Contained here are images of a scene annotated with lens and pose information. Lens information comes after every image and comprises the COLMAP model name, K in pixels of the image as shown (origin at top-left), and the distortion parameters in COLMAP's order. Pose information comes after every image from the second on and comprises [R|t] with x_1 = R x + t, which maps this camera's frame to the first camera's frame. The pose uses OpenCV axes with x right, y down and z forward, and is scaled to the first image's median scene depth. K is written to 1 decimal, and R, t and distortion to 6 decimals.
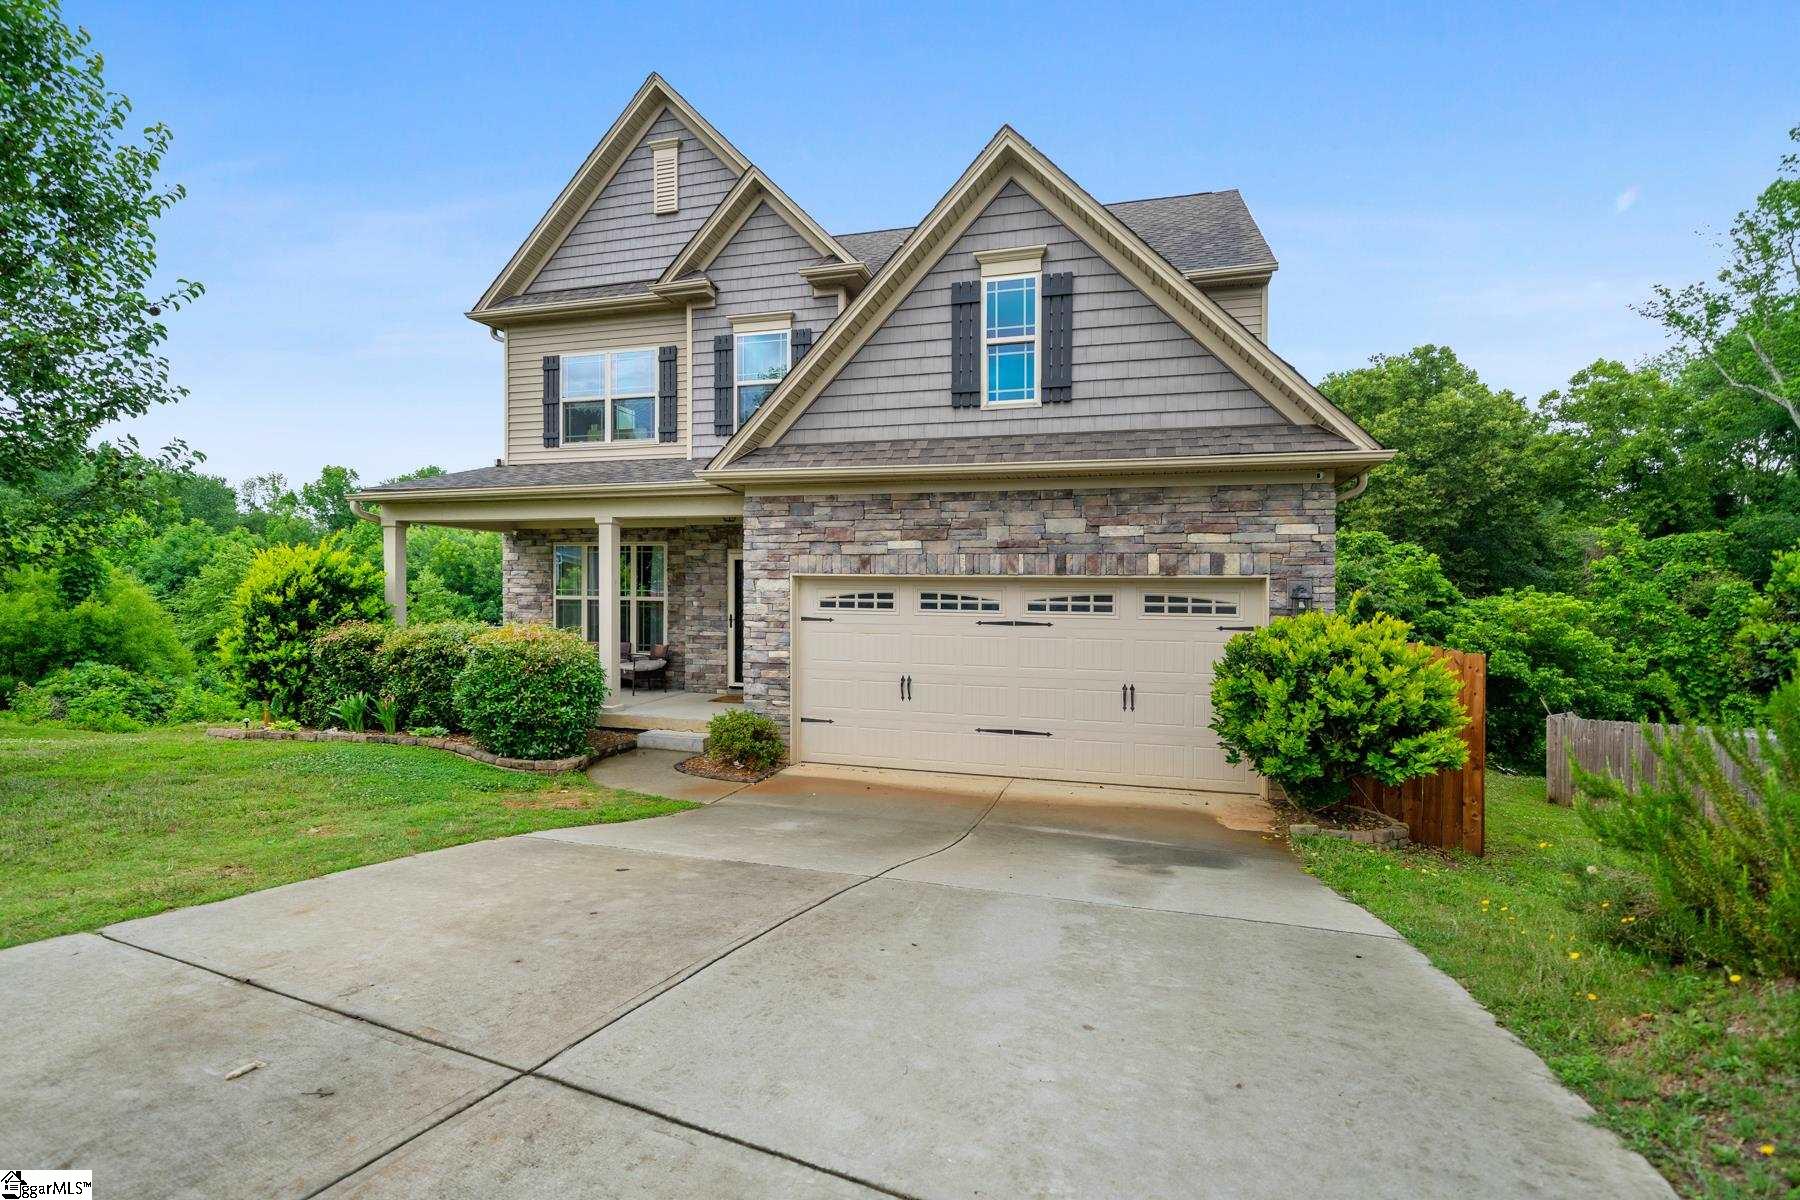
lens RADIAL K [[816.4, 0, 910.5], [0, 816.4, 585.8], [0, 0, 1]] dist [-0.001528, -0.000800]
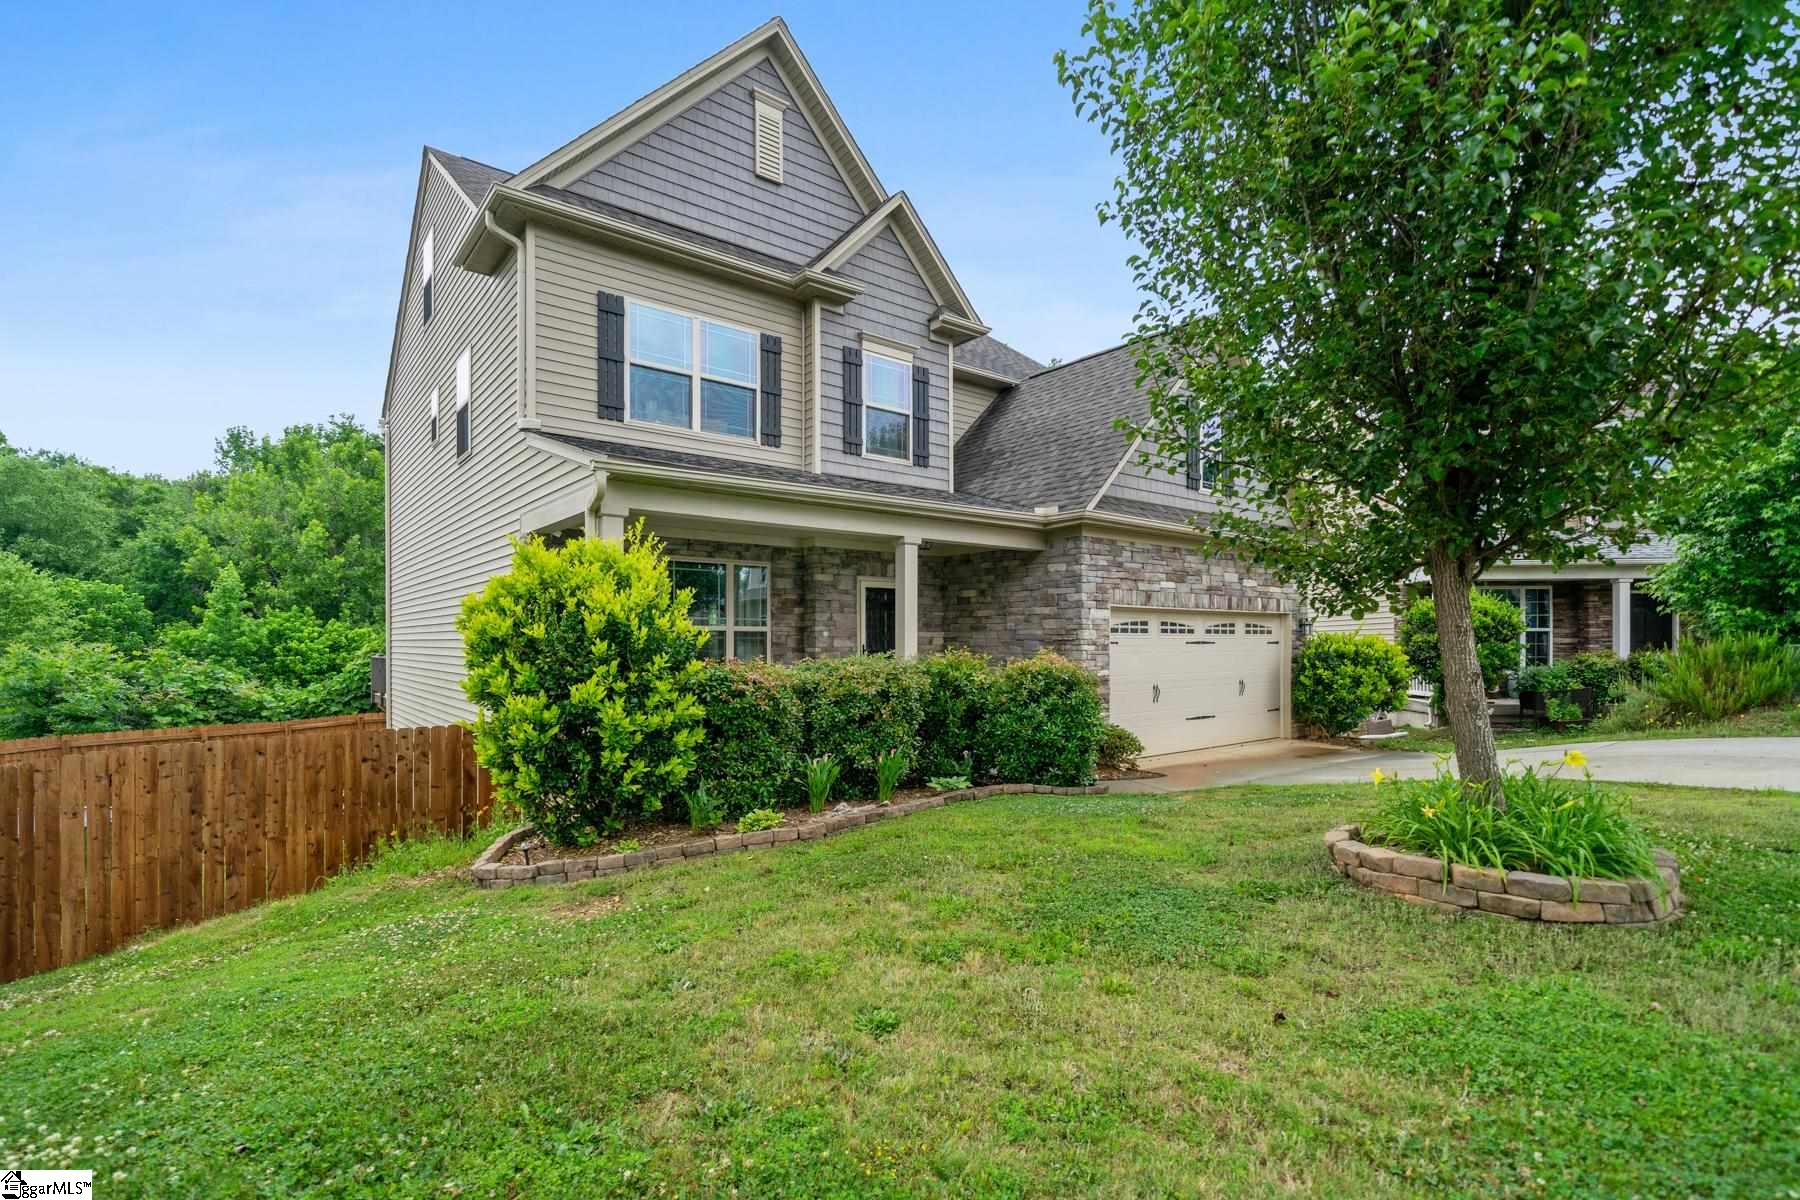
lens RADIAL K [[858.9, 0, 795.7], [0, 858.9, 618.1], [0, 0, 1]] dist [-0.001460, -0.000153]
pose [[0.599447, 0.009950, 0.800352, -1.176194], [-0.004731, 0.999949, -0.008888, 0.015116], [-0.800400, 0.001541, 0.599464, 0.510949]]
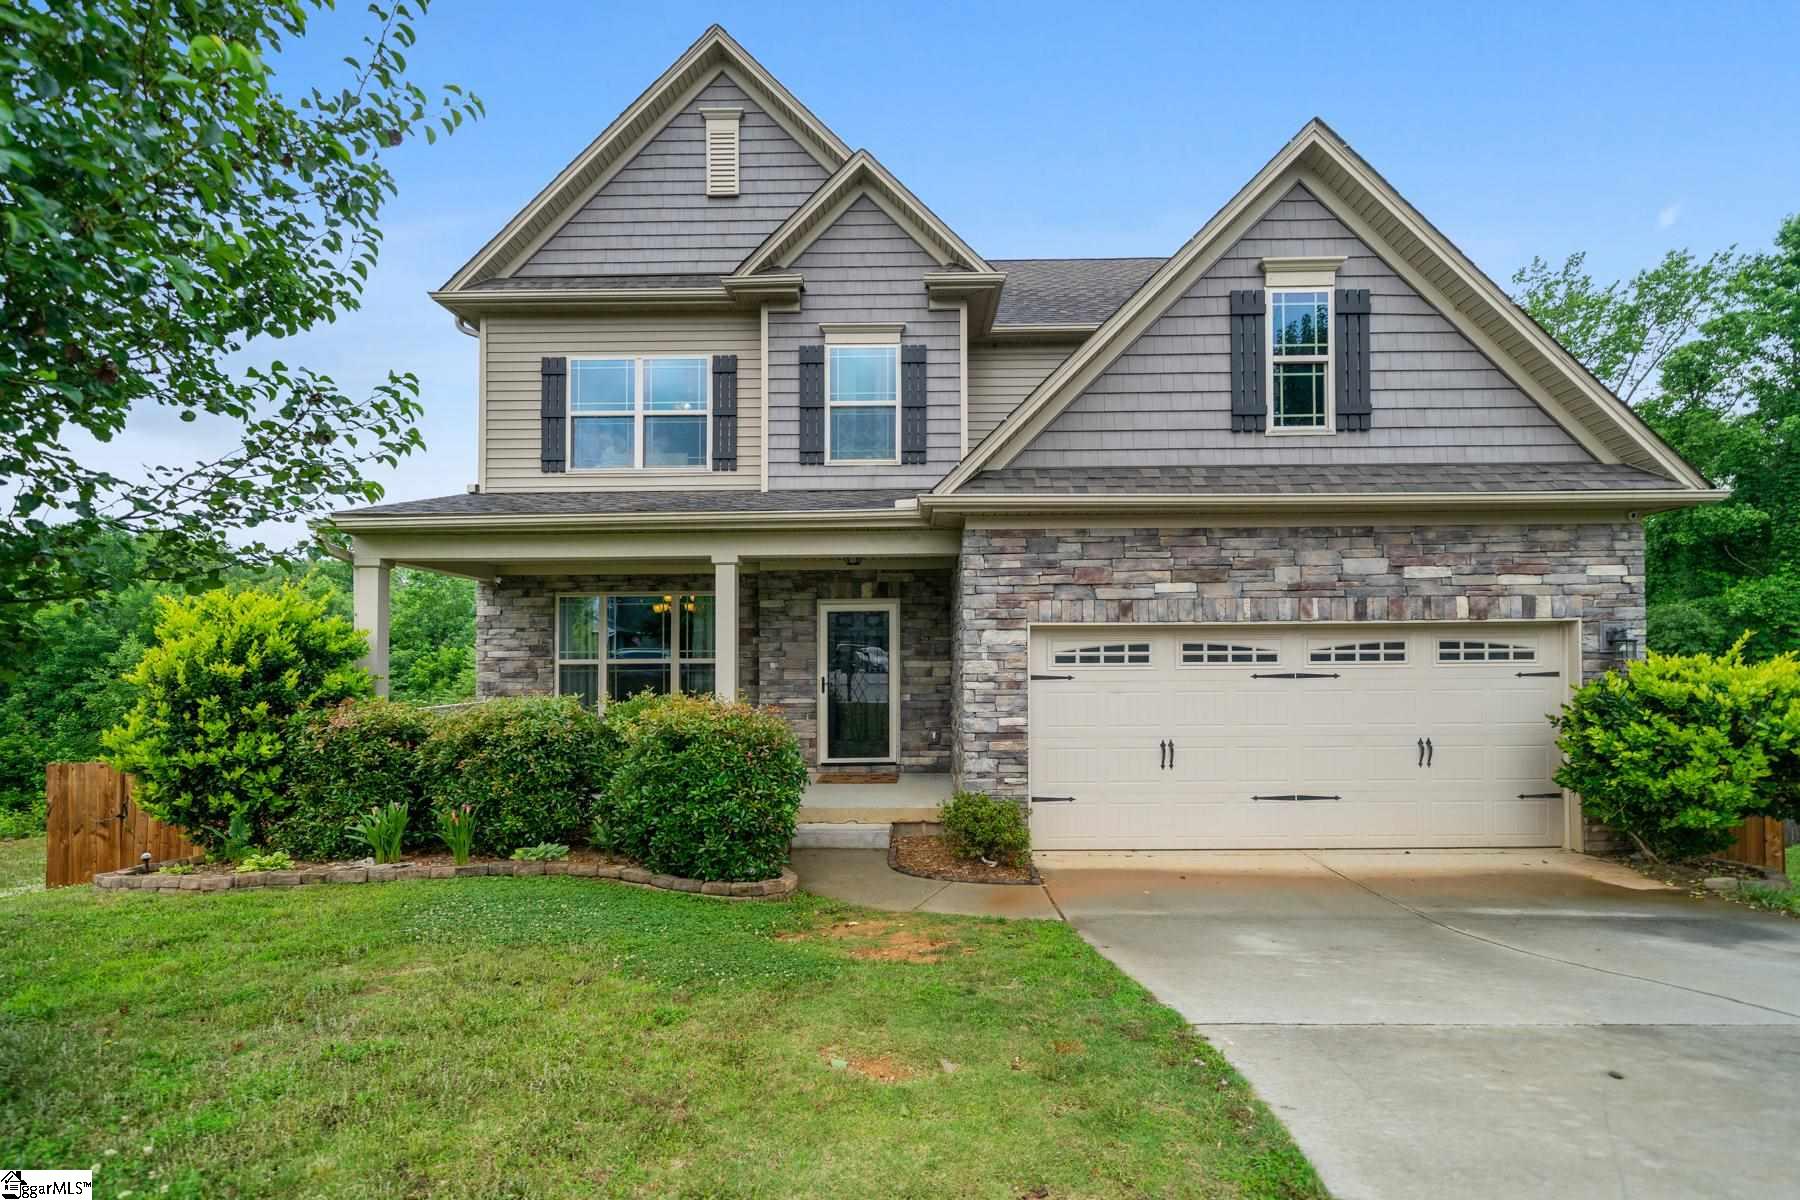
lens RADIAL K [[790.1, 0, 901.1], [0, 790.1, 628.3], [0, 0, 1]] dist [-0.000329, -0.000021]
pose [[0.962336, -0.008579, 0.271728, -0.403764], [0.015648, 0.999593, -0.023856, 0.006180], [-0.271413, 0.027209, 0.962078, 0.219644]]
